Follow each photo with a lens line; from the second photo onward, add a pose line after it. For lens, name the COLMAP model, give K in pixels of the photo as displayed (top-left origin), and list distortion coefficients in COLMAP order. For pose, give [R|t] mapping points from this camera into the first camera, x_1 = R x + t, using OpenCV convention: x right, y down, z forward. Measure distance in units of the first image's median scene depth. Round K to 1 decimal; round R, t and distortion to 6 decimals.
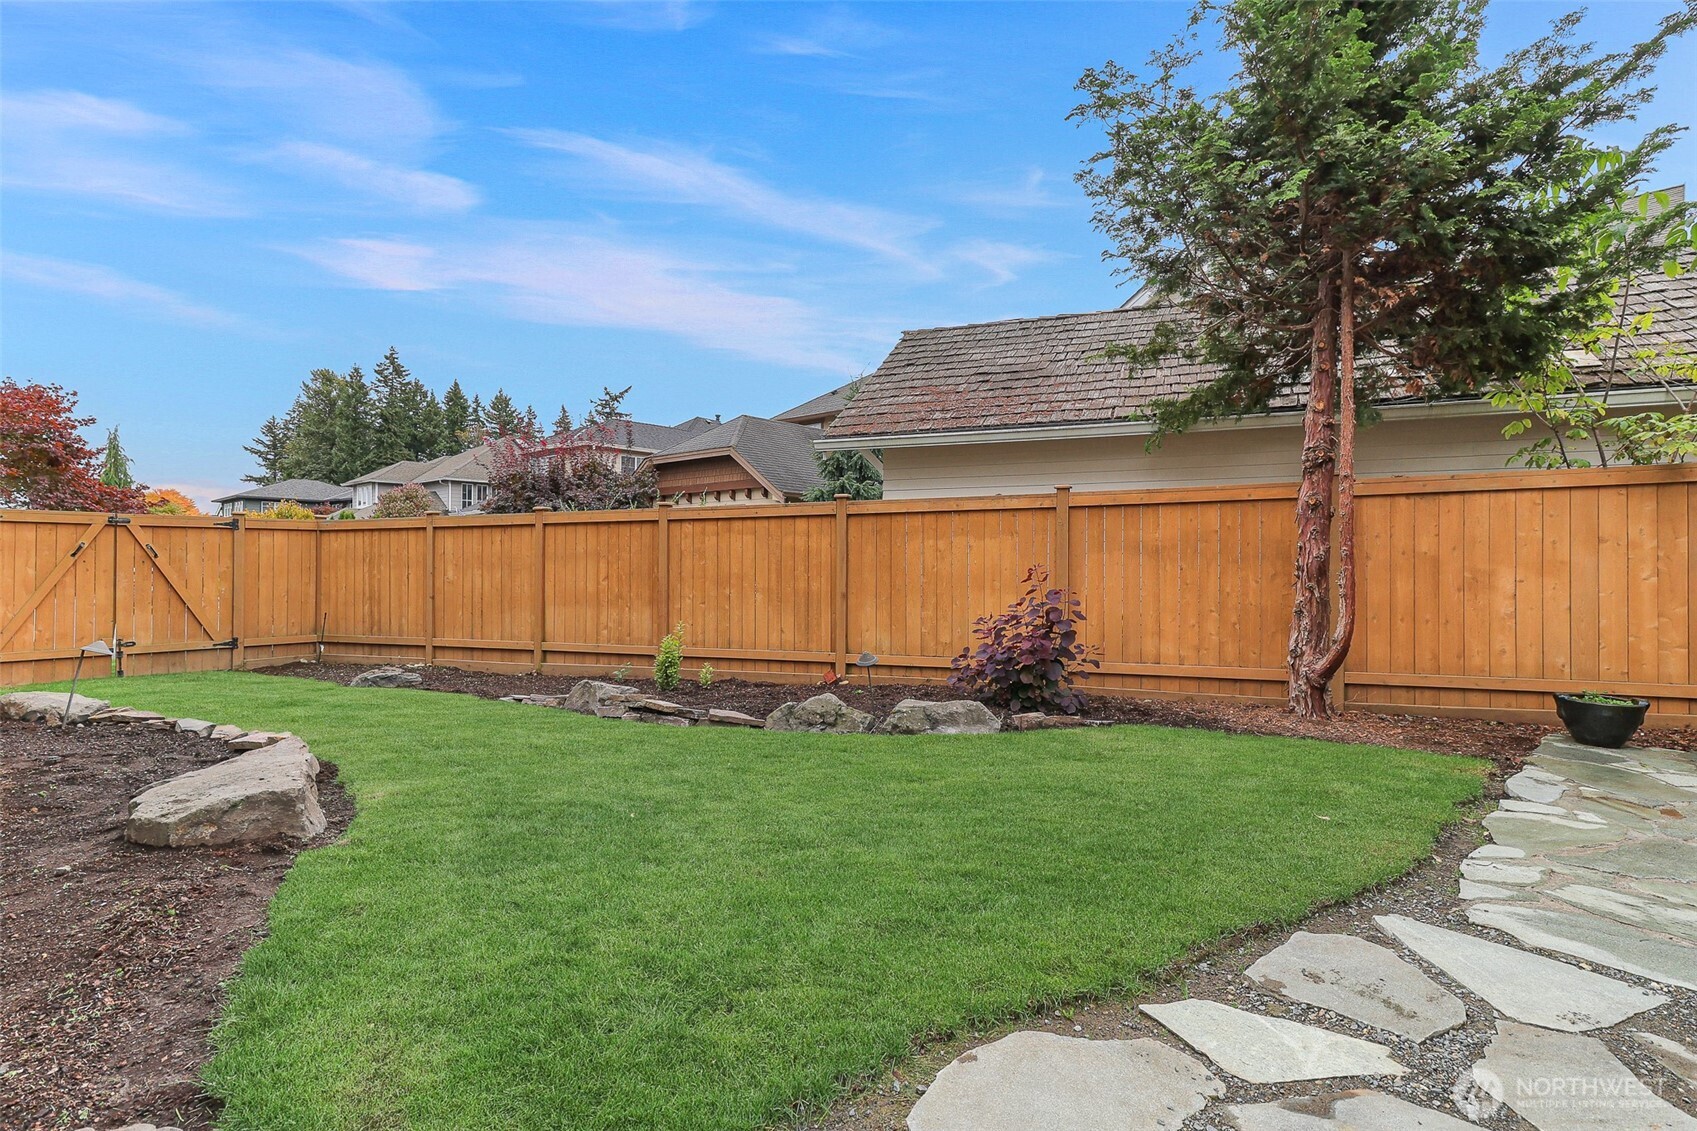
lens RADIAL K [[792.7, 0, 856.6], [0, 792.7, 564.1], [0, 0, 1]] dist [0.020678, 0.000062]
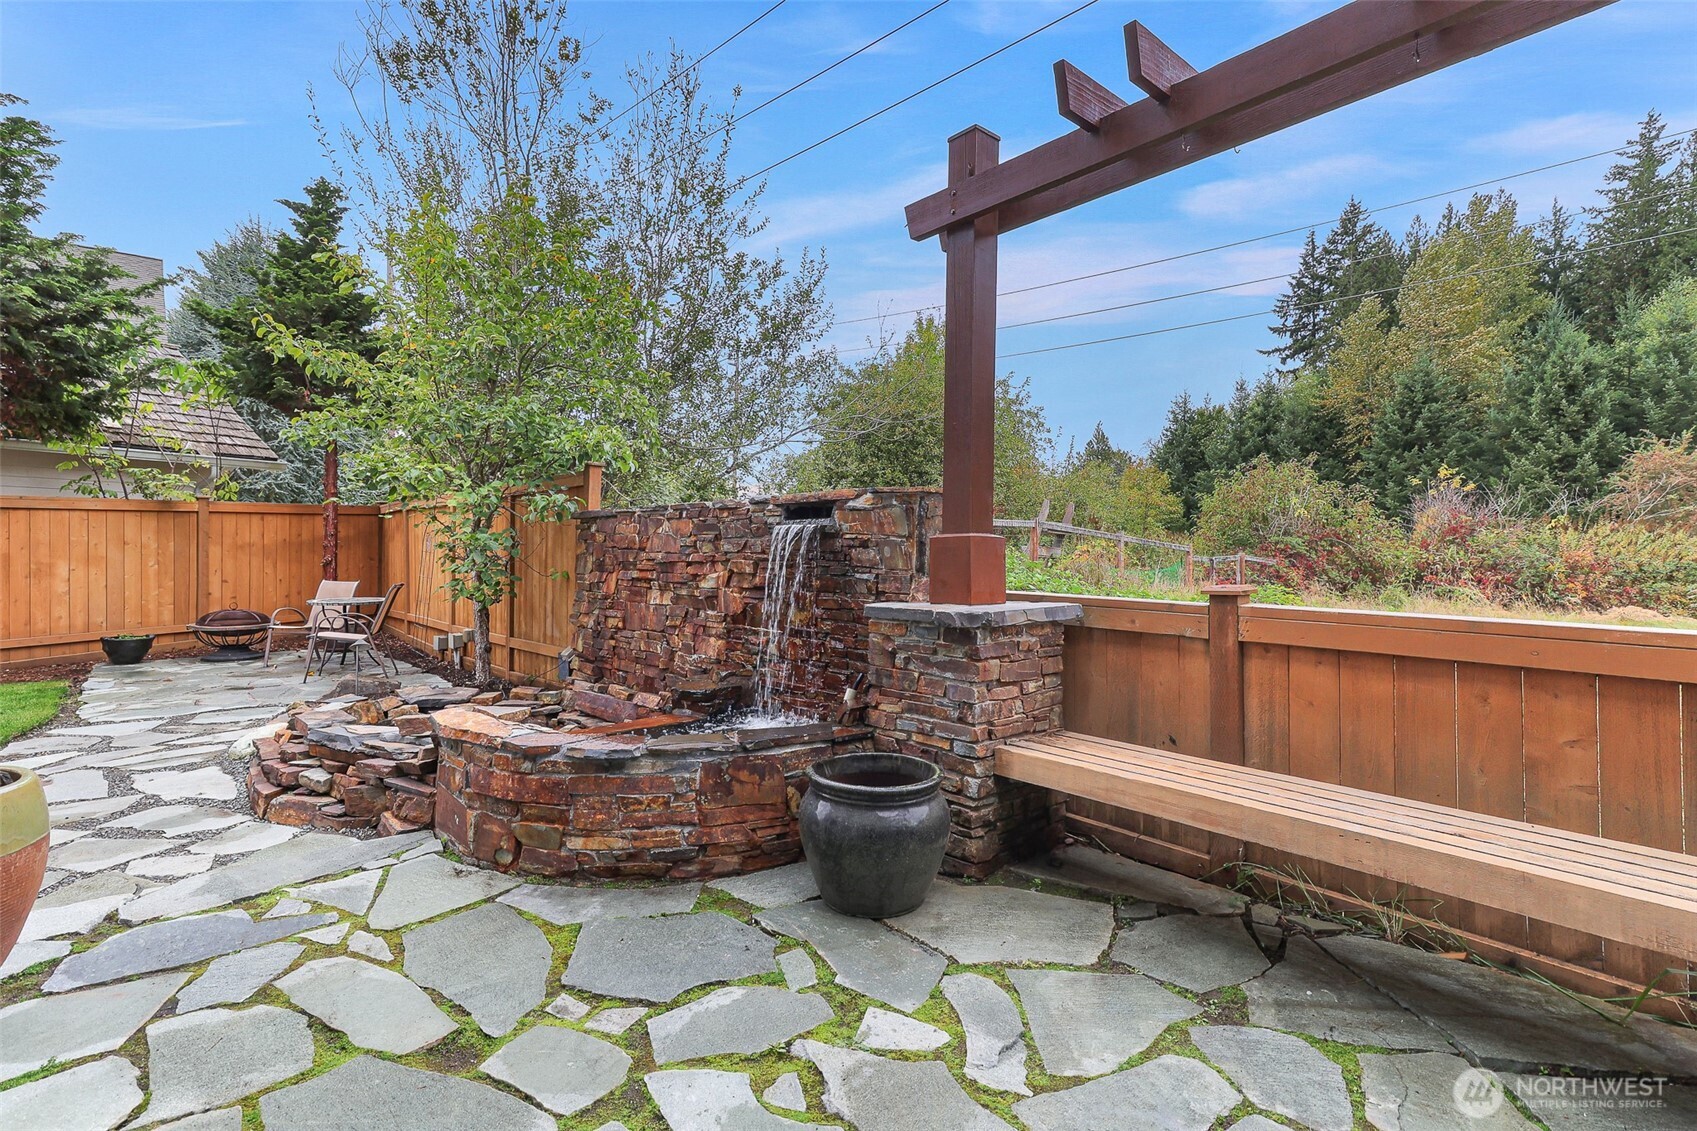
lens RADIAL K [[792.7, 0, 856.7], [0, 792.7, 554.2], [0, 0, 1]] dist [0.020678, 0.000062]
pose [[0.067497, -0.014512, 0.997614, -0.594490], [-0.009846, 0.999836, 0.015211, -0.046302], [-0.997671, -0.010849, 0.067343, -0.576000]]
